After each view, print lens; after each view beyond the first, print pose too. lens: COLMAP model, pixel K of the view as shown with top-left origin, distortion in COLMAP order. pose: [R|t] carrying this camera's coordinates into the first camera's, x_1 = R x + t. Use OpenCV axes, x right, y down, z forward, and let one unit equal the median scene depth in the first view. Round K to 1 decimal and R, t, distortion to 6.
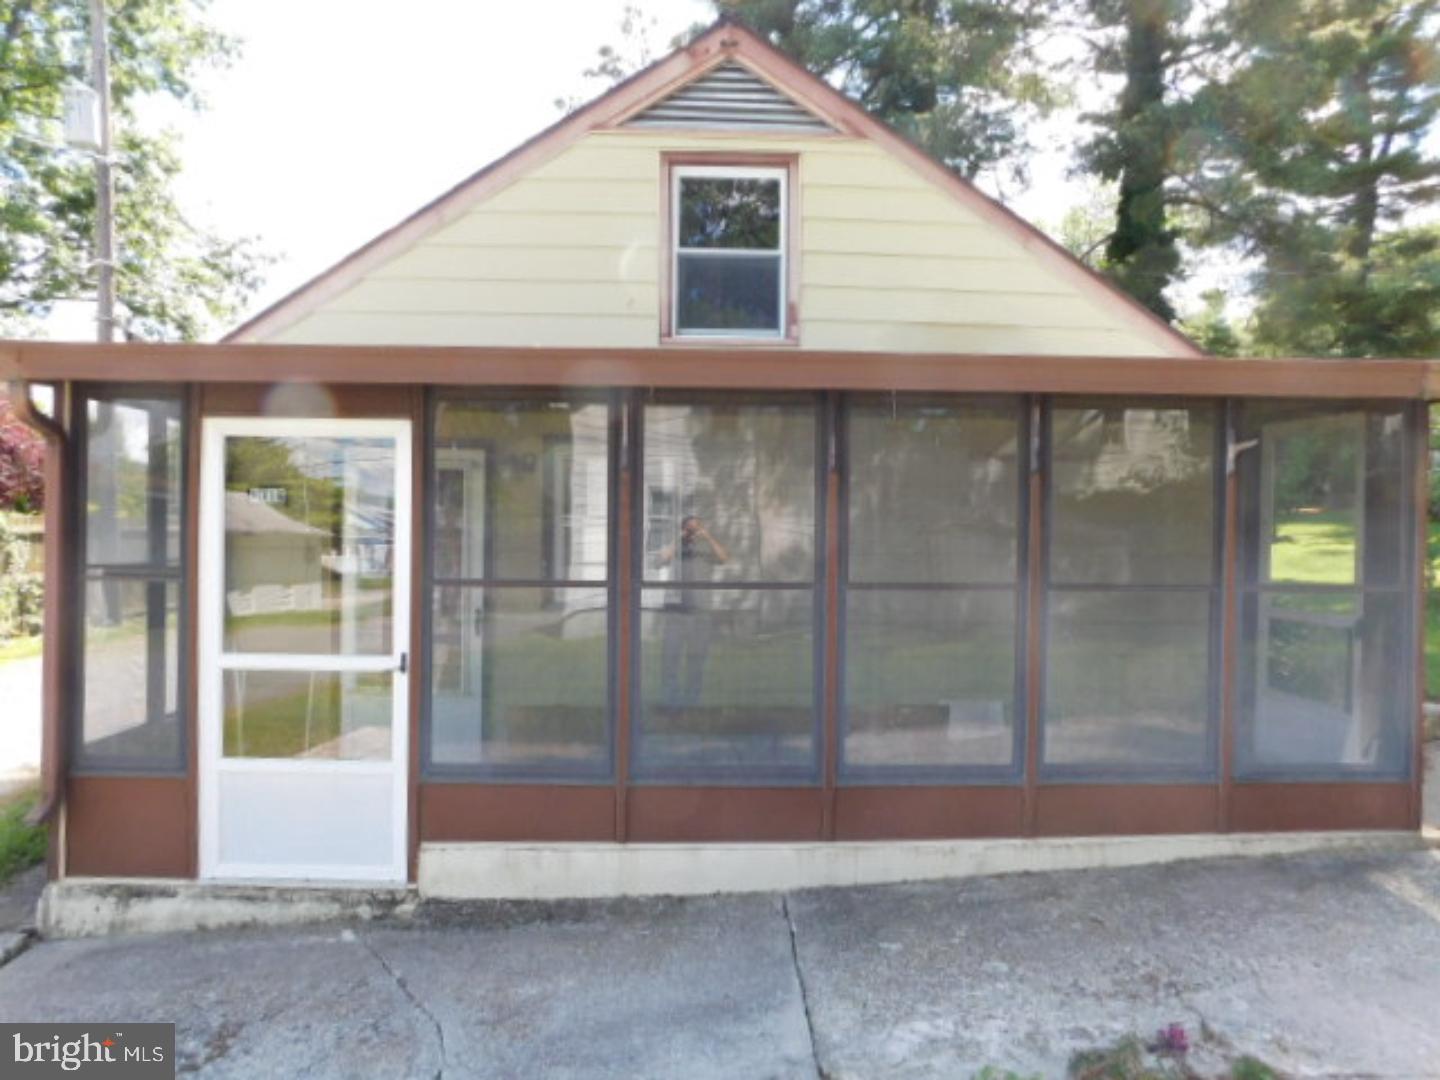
lens RADIAL K [[988.8, 0, 725.0], [0, 988.8, 556.4], [0, 0, 1]] dist [-0.108897, 0.100081]
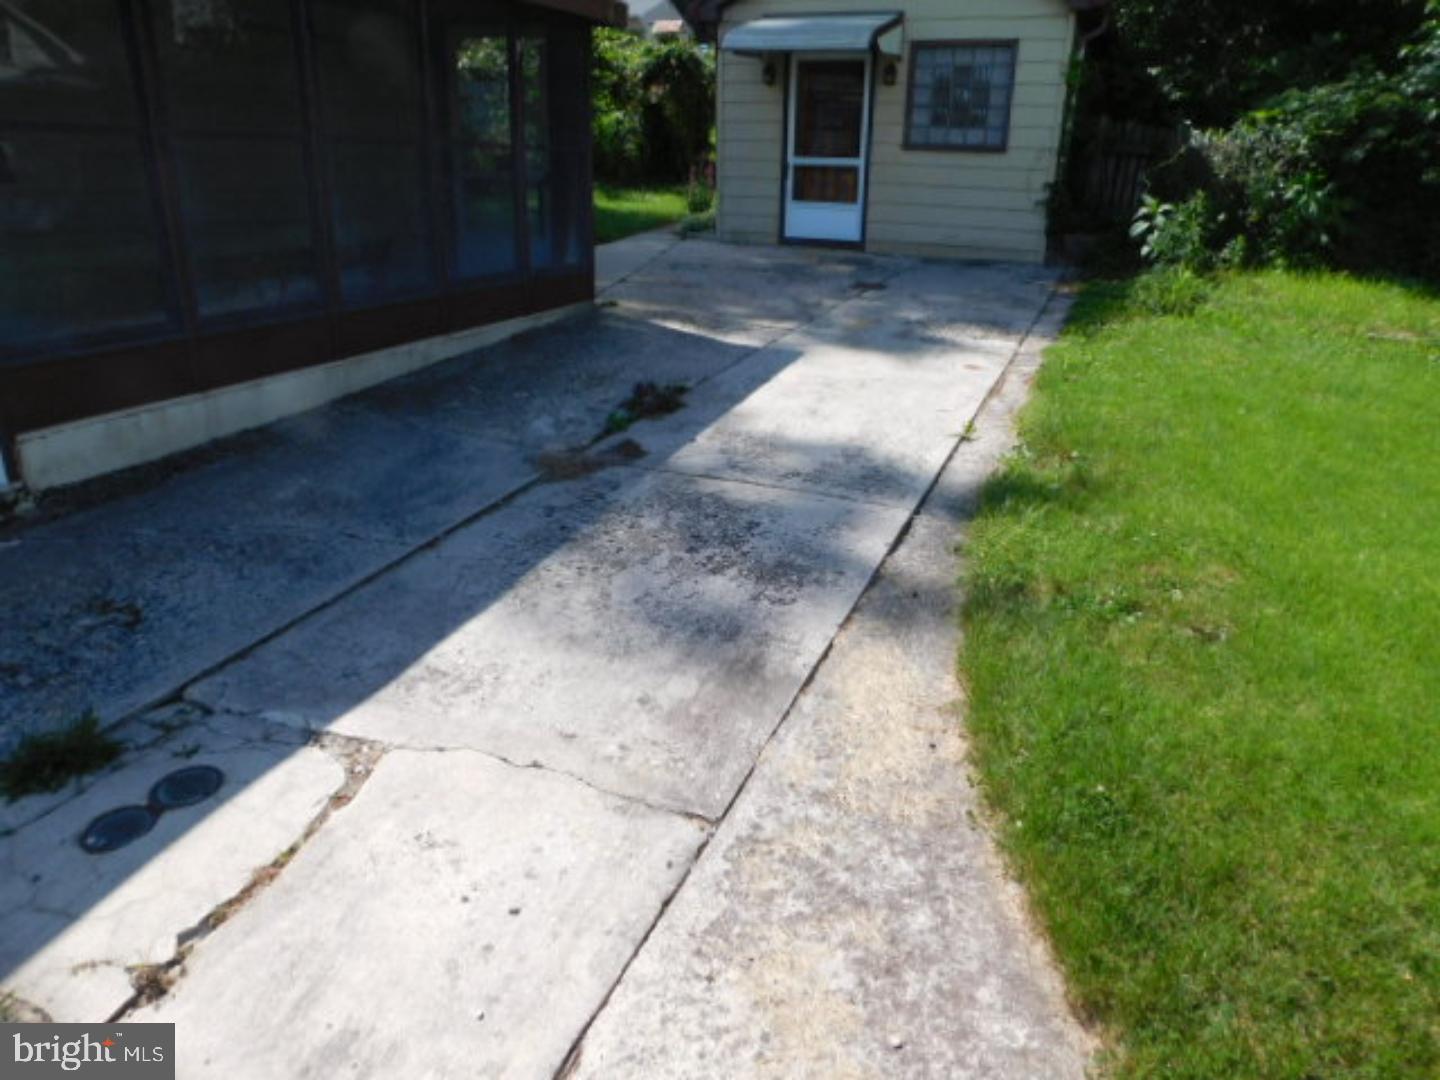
lens RADIAL K [[988.8, 0, 725.0], [0, 988.8, 556.4], [0, 0, 1]] dist [-0.108897, 0.100081]
pose [[0.423619, -0.333303, 0.842292, -0.827875], [-0.010405, 0.927994, 0.372450, 0.058642], [-0.905781, -0.166541, 0.389648, 0.030669]]
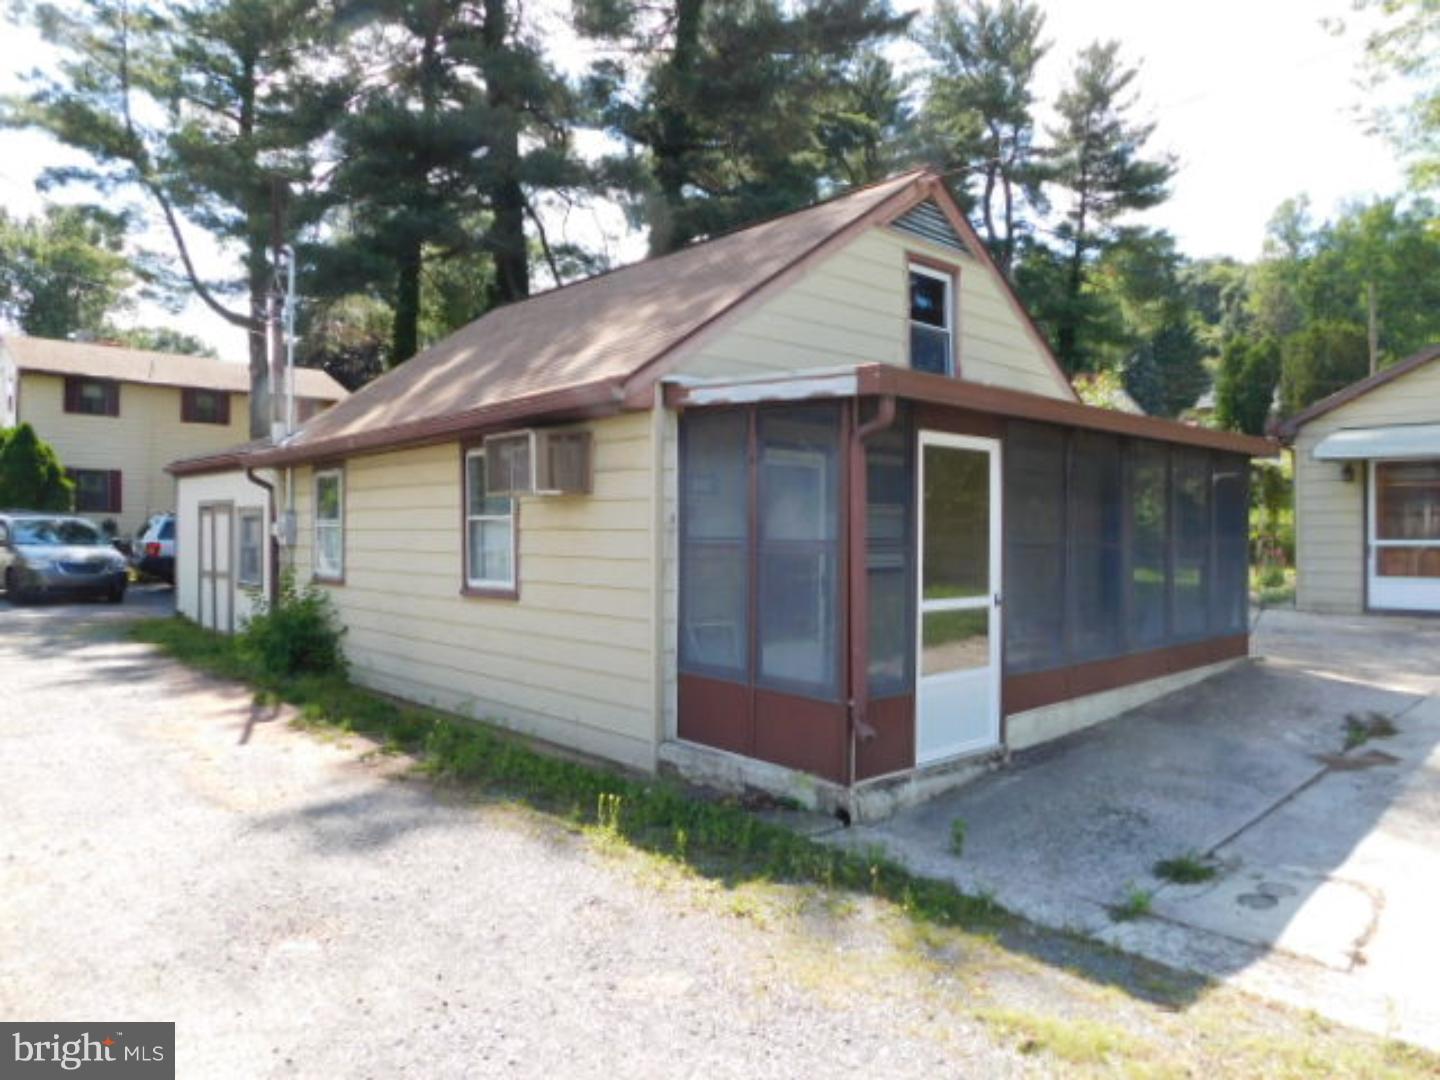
lens RADIAL K [[988.8, 0, 725.0], [0, 988.8, 556.4], [0, 0, 1]] dist [-0.108897, 0.100081]
pose [[0.760285, -0.020924, 0.649252, -1.659323], [0.015480, 0.999781, 0.014093, 0.012093], [-0.649405, -0.000665, 0.760442, 0.110891]]
